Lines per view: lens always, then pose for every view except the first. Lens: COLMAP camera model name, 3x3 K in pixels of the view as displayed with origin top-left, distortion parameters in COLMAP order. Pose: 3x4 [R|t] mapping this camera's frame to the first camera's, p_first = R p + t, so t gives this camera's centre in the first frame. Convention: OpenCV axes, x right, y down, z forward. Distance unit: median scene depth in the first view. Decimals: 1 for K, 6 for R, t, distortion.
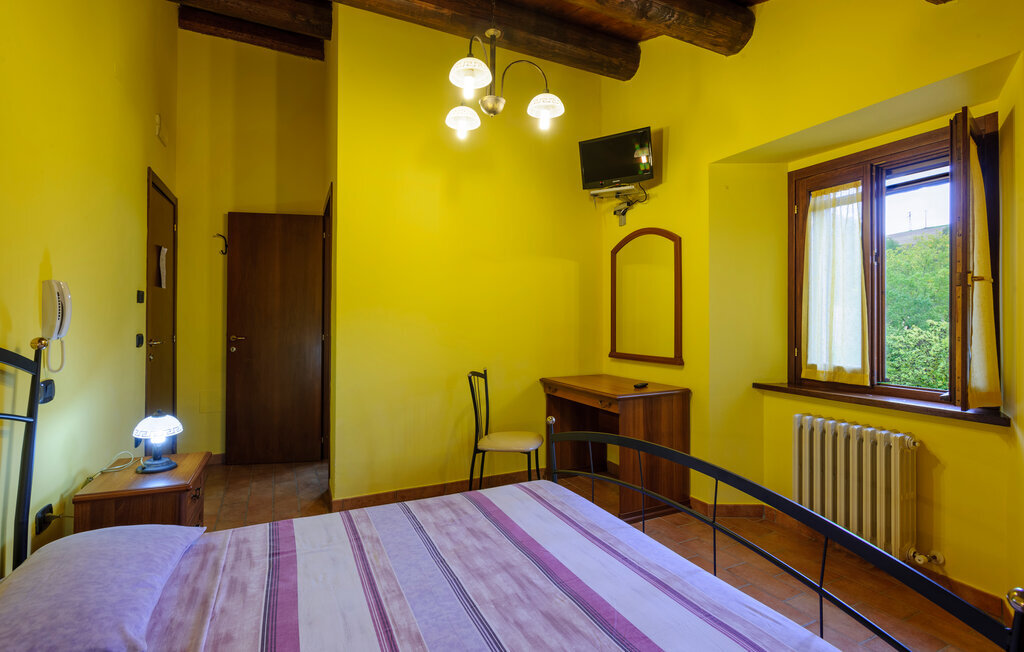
lens RADIAL K [[487.4, 0, 512.0], [0, 487.4, 326.0], [0, 0, 1]] dist [-0.001307, 0.000122]
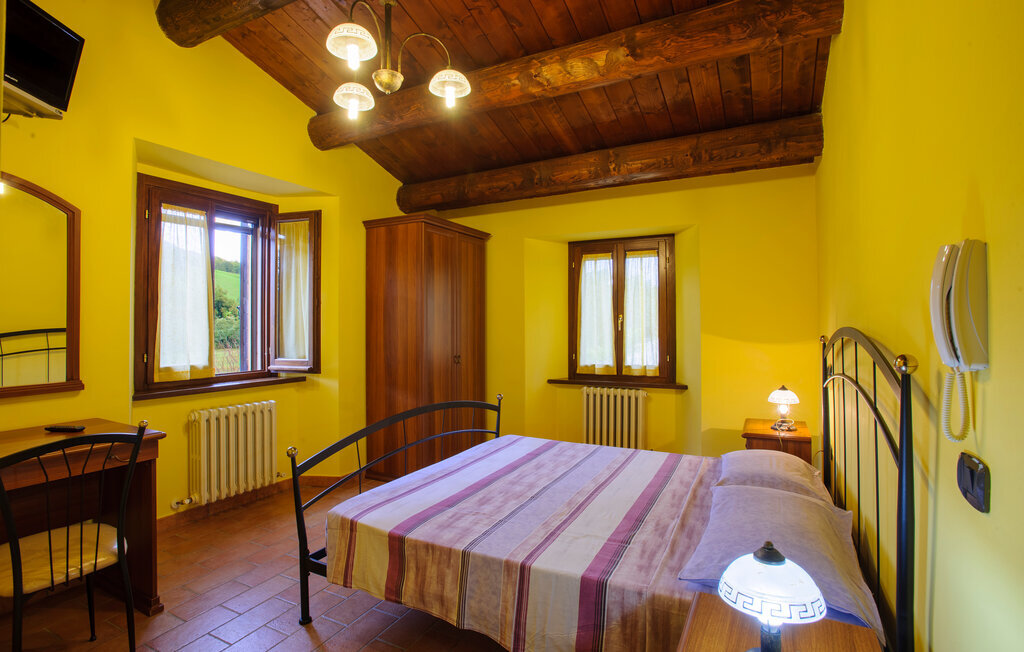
lens RADIAL K [[487.4, 0, 512.0], [0, 487.4, 326.0], [0, 0, 1]] dist [-0.001307, 0.000122]
pose [[-0.601540, -0.009177, 0.798790, -1.082060], [0.008981, 0.999793, 0.018249, -0.036554], [-0.798792, 0.018152, -0.601333, 1.661351]]
